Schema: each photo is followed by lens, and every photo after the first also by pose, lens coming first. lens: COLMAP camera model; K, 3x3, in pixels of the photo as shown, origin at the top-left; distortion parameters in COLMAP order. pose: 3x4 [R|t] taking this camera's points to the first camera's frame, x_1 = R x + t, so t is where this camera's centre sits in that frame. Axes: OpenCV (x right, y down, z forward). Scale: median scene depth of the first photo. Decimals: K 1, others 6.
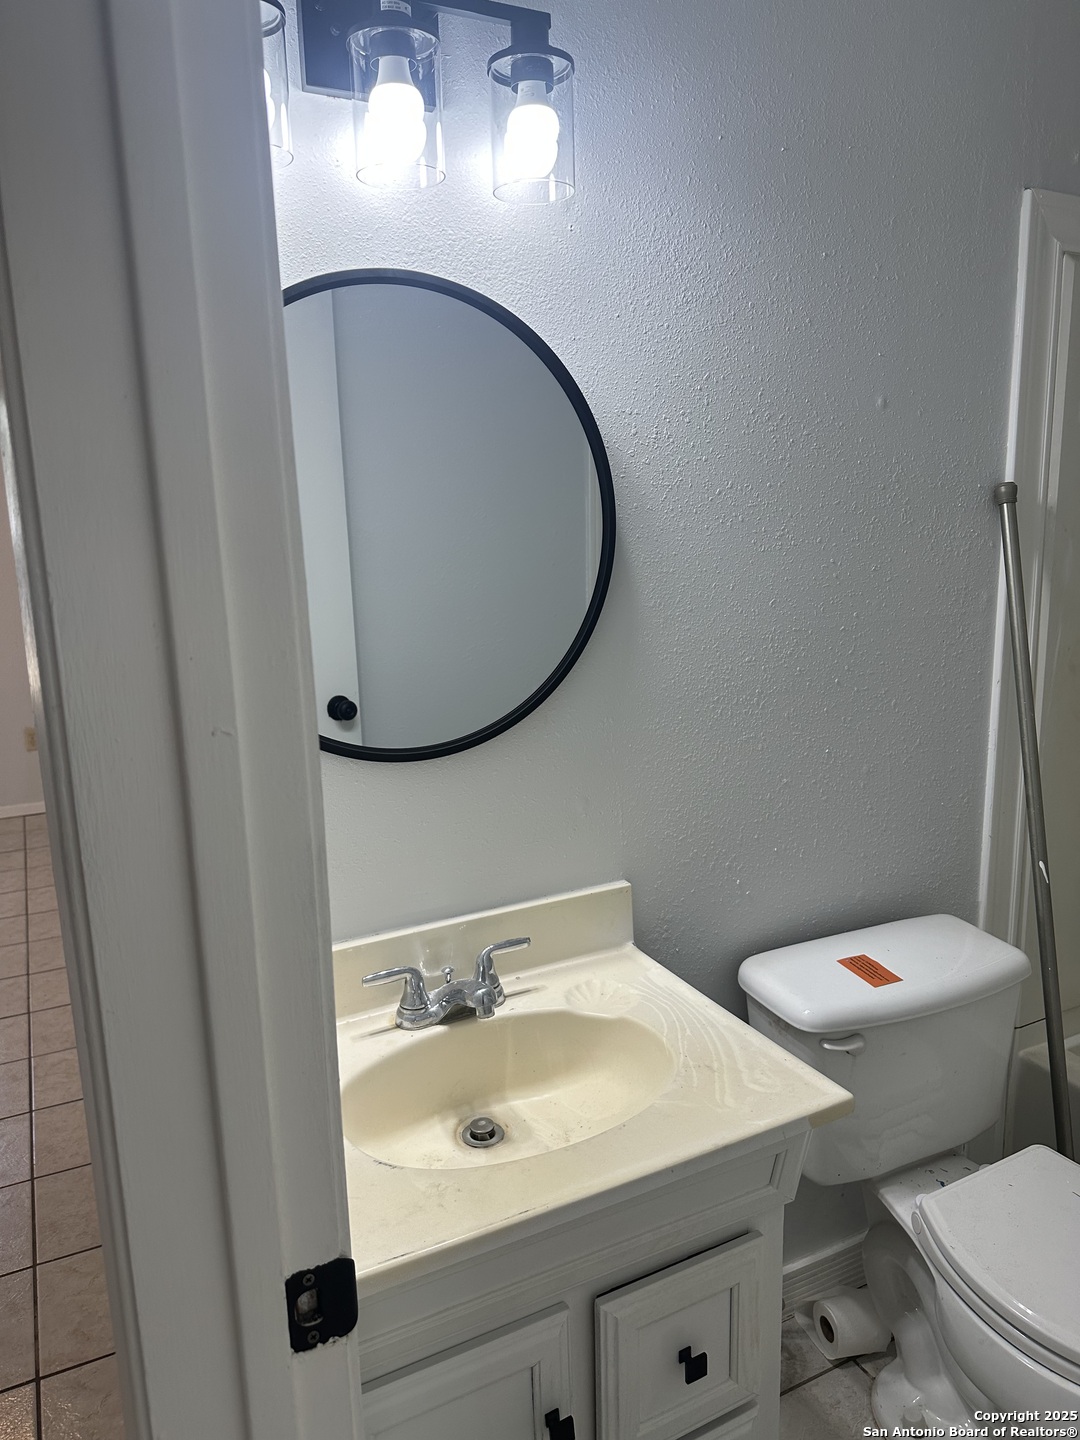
lens RADIAL K [[1002.8, 0, 537.3], [0, 1002.8, 726.9], [0, 0, 1]] dist [0.088620, -0.150230]
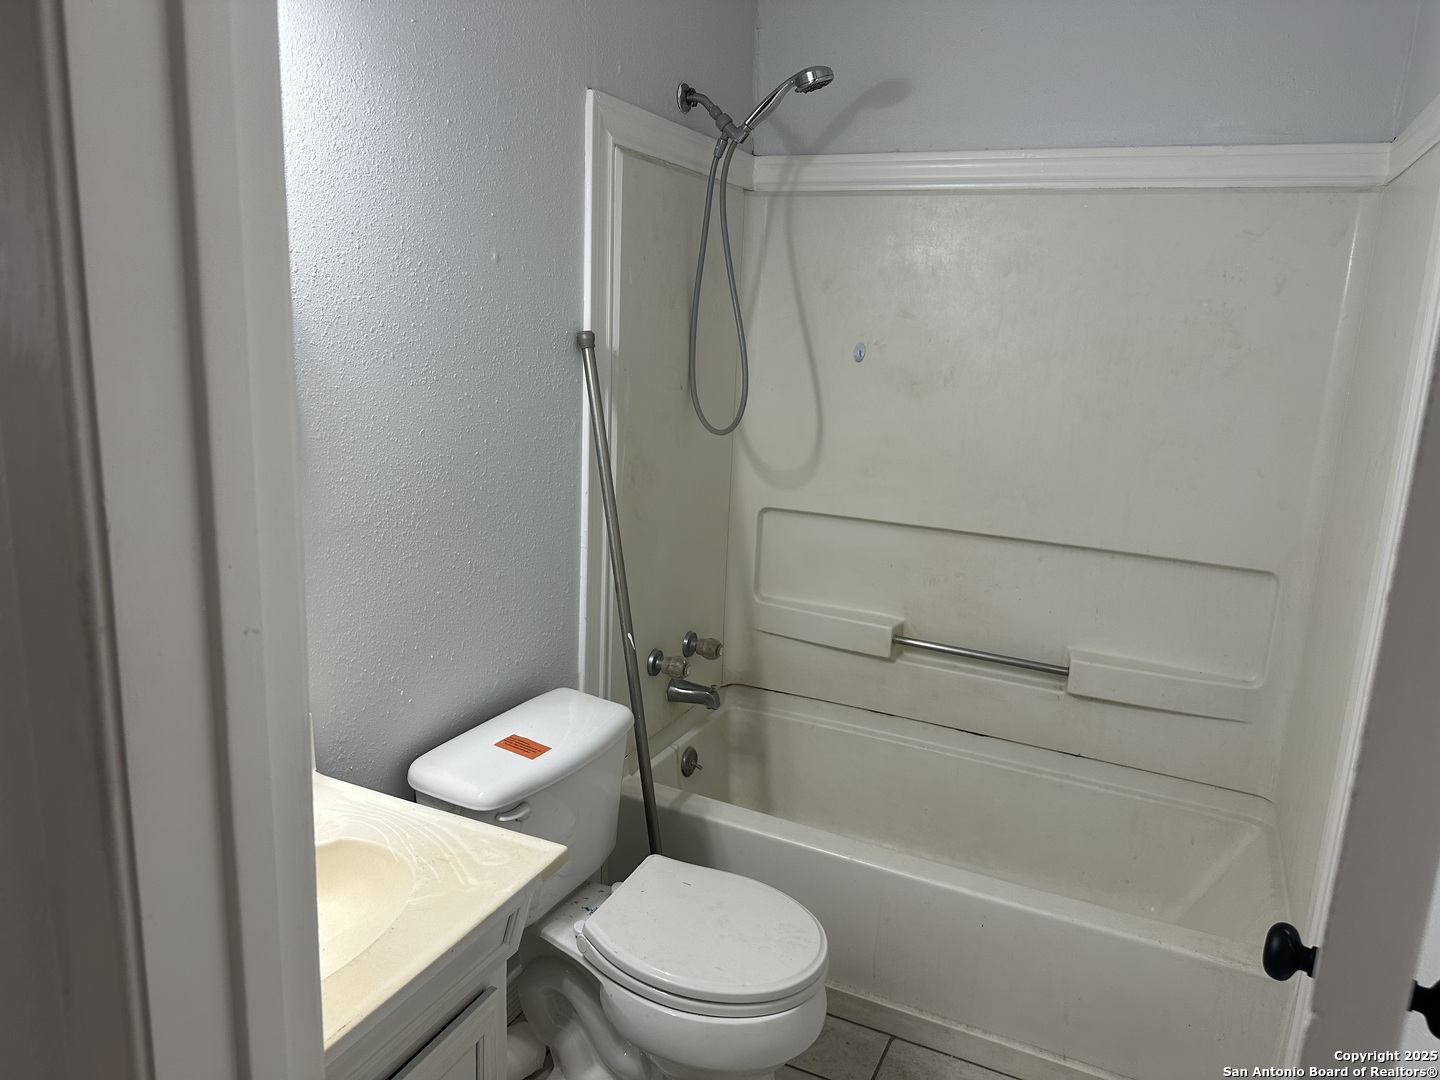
lens RADIAL K [[1002.8, 0, 719.2], [0, 1002.8, 533.4], [0, 0, 1]] dist [0.088620, -0.150230]
pose [[0.778781, -0.074169, 0.622896, -0.201861], [0.064628, 0.997188, 0.037936, -0.034518], [-0.623958, 0.010713, 0.781384, -0.052129]]
